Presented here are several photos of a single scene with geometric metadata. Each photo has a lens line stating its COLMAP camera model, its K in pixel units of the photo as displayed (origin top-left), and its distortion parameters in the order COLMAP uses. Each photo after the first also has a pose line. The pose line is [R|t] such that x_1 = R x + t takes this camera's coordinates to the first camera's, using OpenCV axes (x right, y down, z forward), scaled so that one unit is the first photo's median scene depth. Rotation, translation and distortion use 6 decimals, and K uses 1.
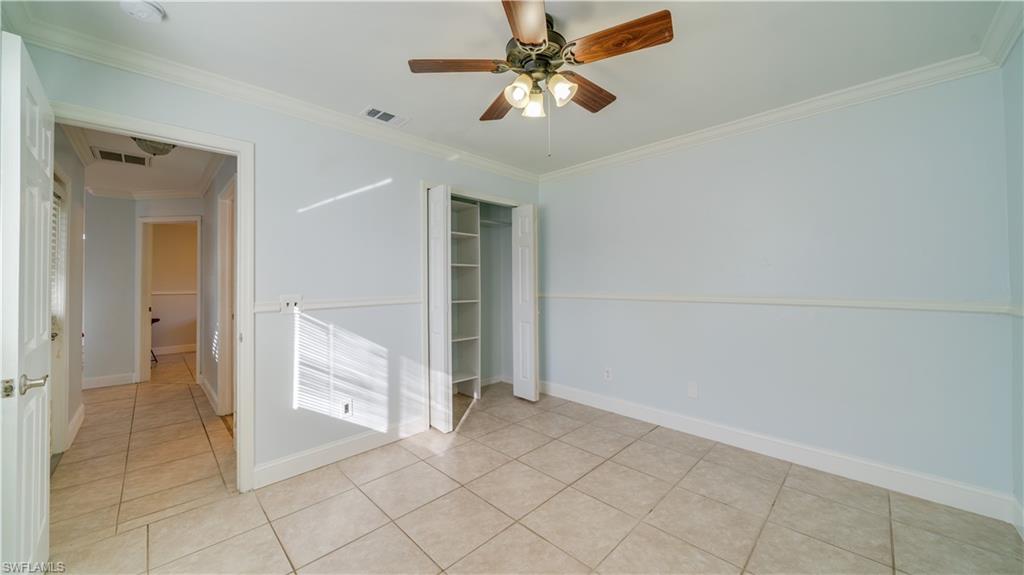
lens RADIAL K [[362.9, 0, 507.7], [0, 362.9, 276.8], [0, 0, 1]] dist [-0.000373, -0.000097]
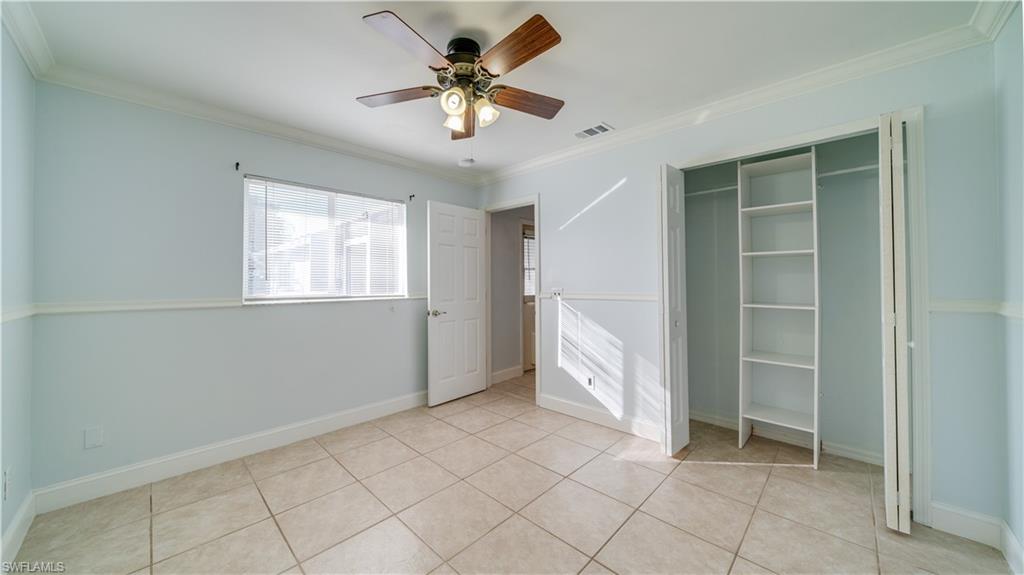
lens RADIAL K [[350.5, 0, 507.5], [0, 350.5, 282.3], [0, 0, 1]] dist [-0.006152, 0.000063]
pose [[0.025375, 0.010045, -0.999628, 0.721035], [0.019103, 0.999762, 0.010531, 0.007745], [0.999495, -0.019363, 0.025178, 0.688552]]
